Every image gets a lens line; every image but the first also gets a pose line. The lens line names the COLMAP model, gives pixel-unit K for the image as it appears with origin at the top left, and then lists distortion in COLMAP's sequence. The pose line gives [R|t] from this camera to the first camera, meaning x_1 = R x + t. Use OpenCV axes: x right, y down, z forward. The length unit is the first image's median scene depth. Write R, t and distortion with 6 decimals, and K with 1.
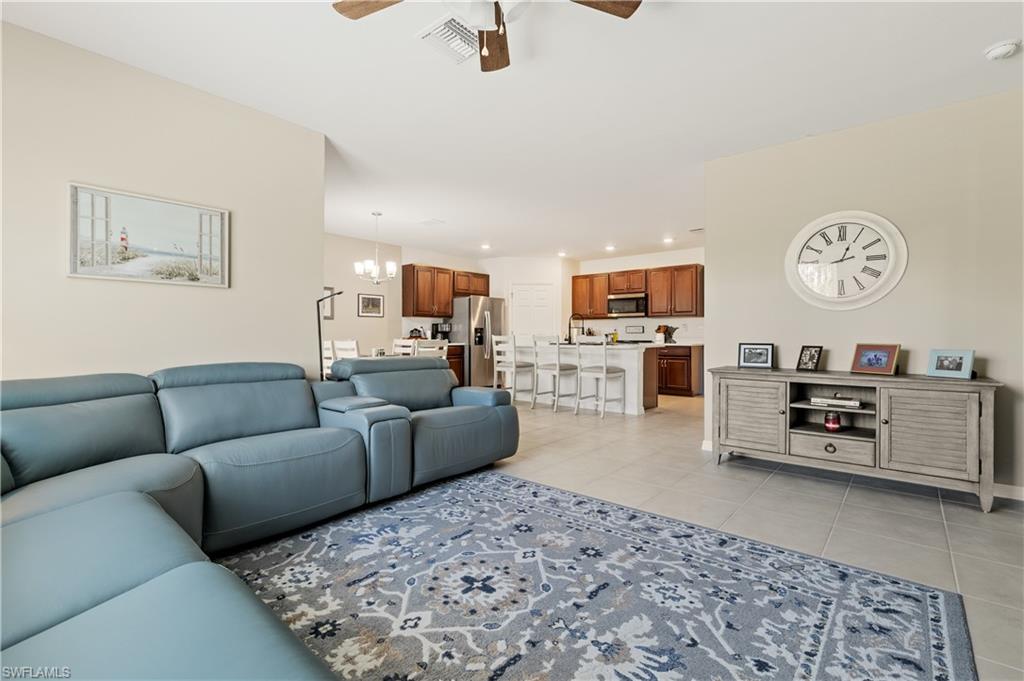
lens RADIAL K [[462.8, 0, 521.9], [0, 462.8, 336.6], [0, 0, 1]] dist [0.007054, -0.001470]
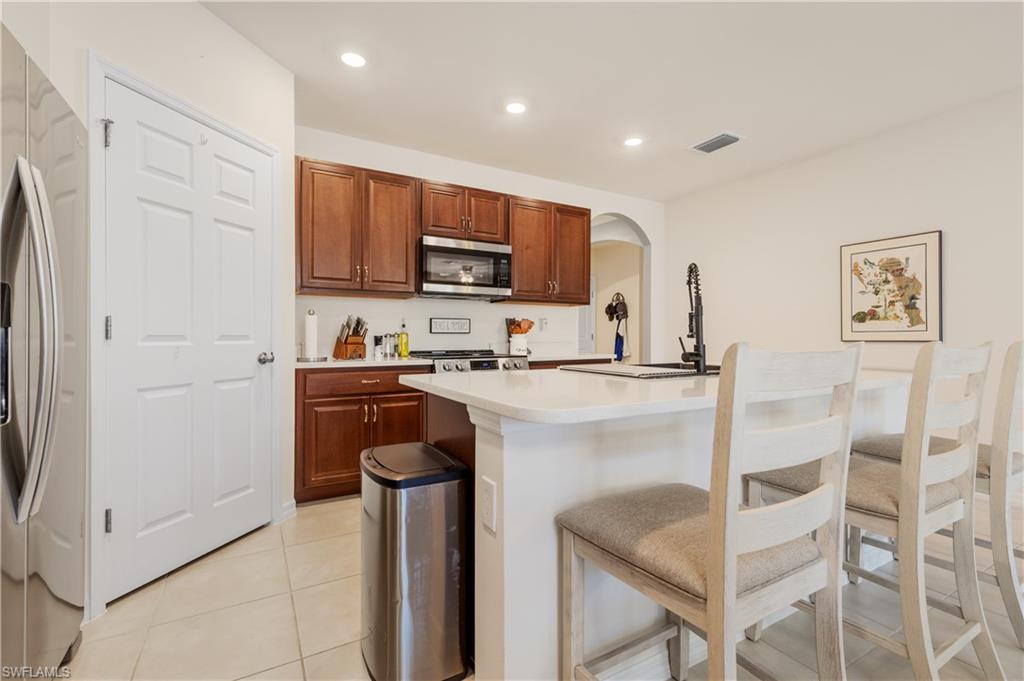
lens RADIAL K [[462.8, 0, 531.1], [0, 462.8, 335.4], [0, 0, 1]] dist [0.007054, -0.001470]
pose [[0.328784, 0.003573, 0.944398, -0.427440], [-0.000339, 0.999993, -0.003665, -0.011162], [-0.944405, 0.000885, 0.328783, 2.221025]]
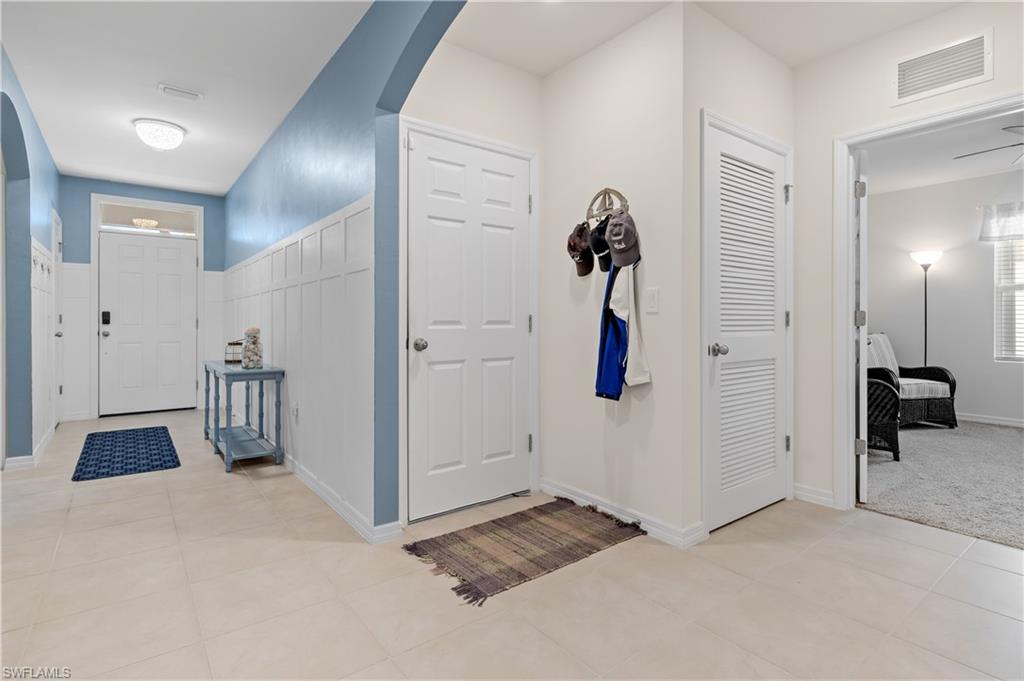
lens RADIAL K [[507.8, 0, 523.1], [0, 507.8, 321.9], [0, 0, 1]] dist [-0.004724, 0.000736]
pose [[0.218278, 0.000501, 0.975886, 1.139723], [-0.000204, 1.000000, -0.000468, -0.012948], [-0.975887, -0.000097, 0.218278, 2.540660]]
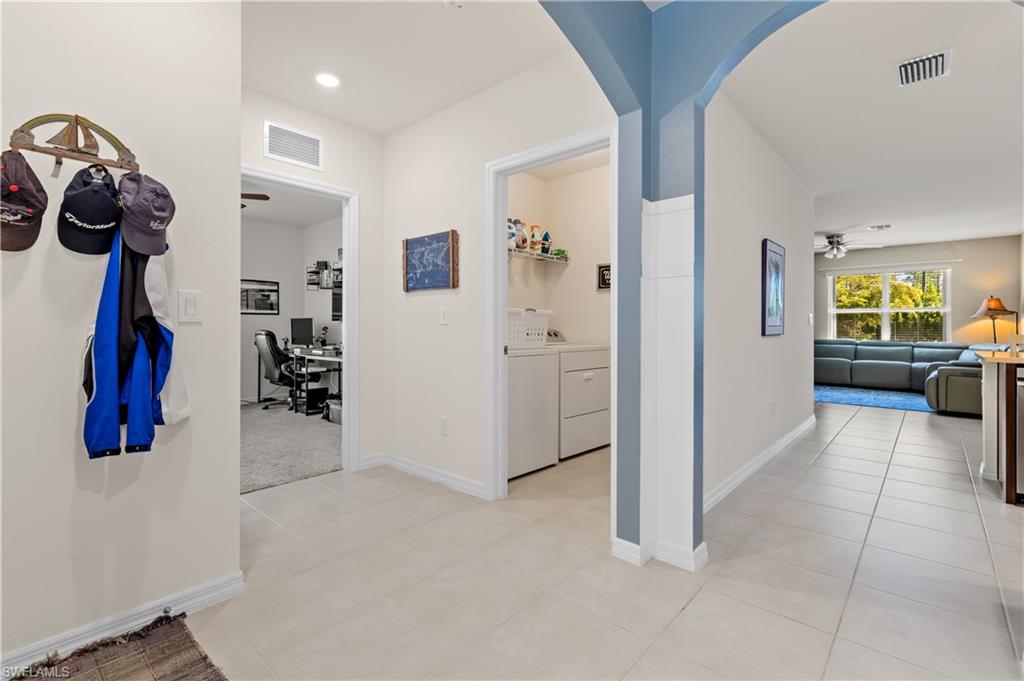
lens RADIAL K [[462.8, 0, 513.2], [0, 462.8, 327.5], [0, 0, 1]] dist [0.007054, -0.001470]
pose [[-0.999107, -0.000105, 0.042252, 1.555652], [-0.000002, 0.999997, 0.002439, -0.023222], [-0.042252, 0.002437, -0.999104, 3.068958]]
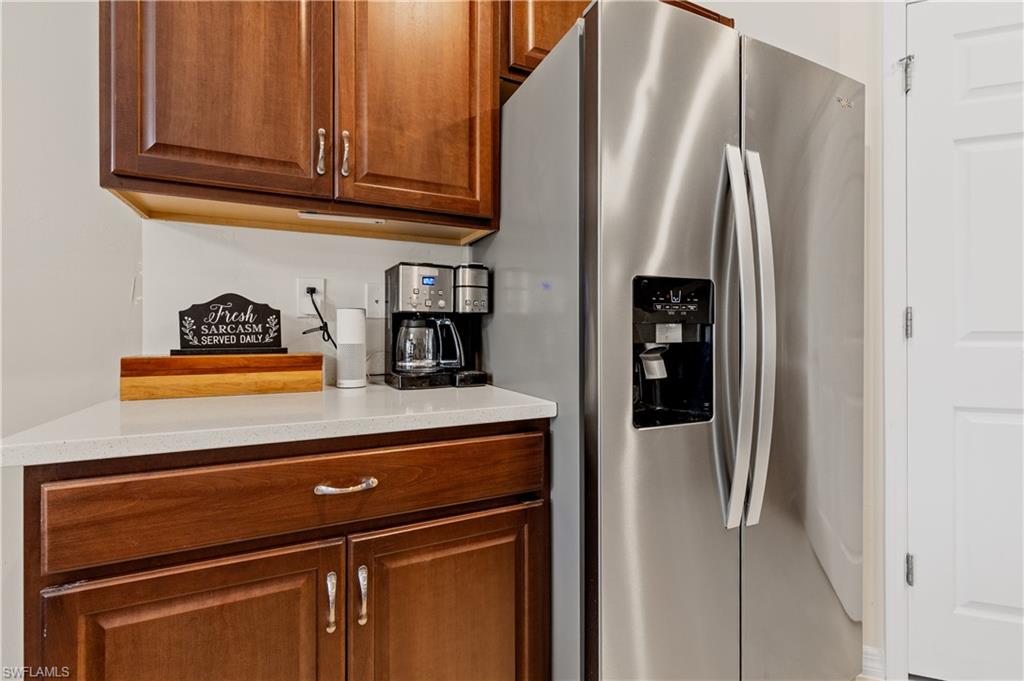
lens RADIAL K [[462.8, 0, 510.6], [0, 462.8, 333.8], [0, 0, 1]] dist [0.007054, -0.001470]
pose [[0.903020, -0.000223, -0.429599, -0.212730], [0.000395, 1.000000, 0.000312, -0.011692], [0.429599, -0.000451, 0.903020, 2.331607]]
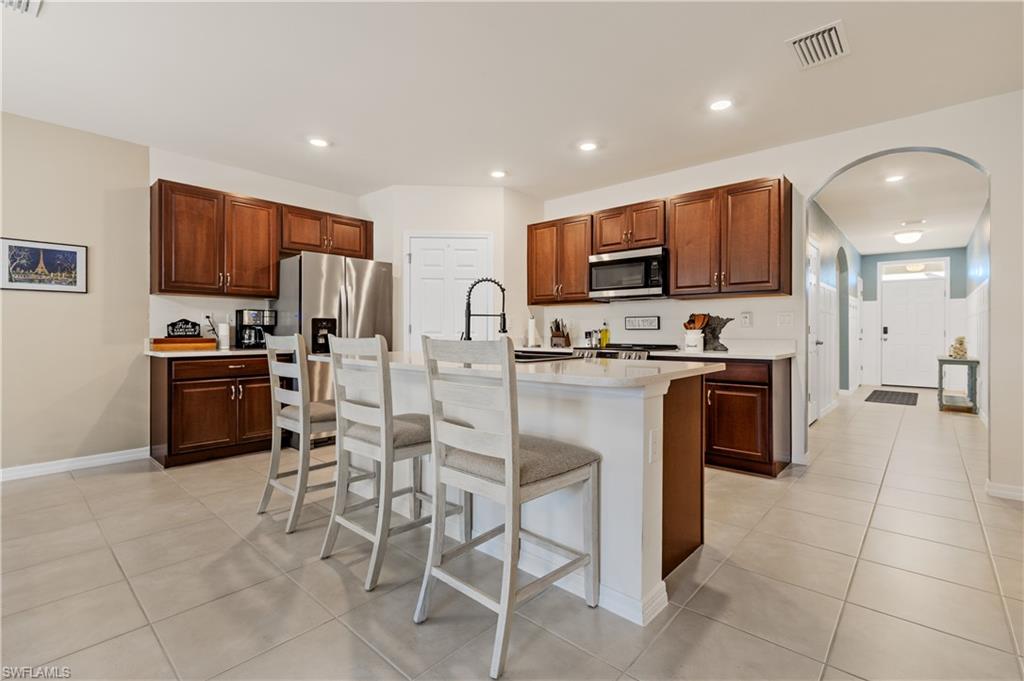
lens RADIAL K [[462.8, 0, 517.0], [0, 462.8, 331.5], [0, 0, 1]] dist [0.007054, -0.001470]
pose [[0.999348, 0.002519, -0.036019, 0.349994], [-0.002527, 0.999997, -0.000186, -0.013907], [0.036019, 0.000277, 0.999351, 1.364178]]
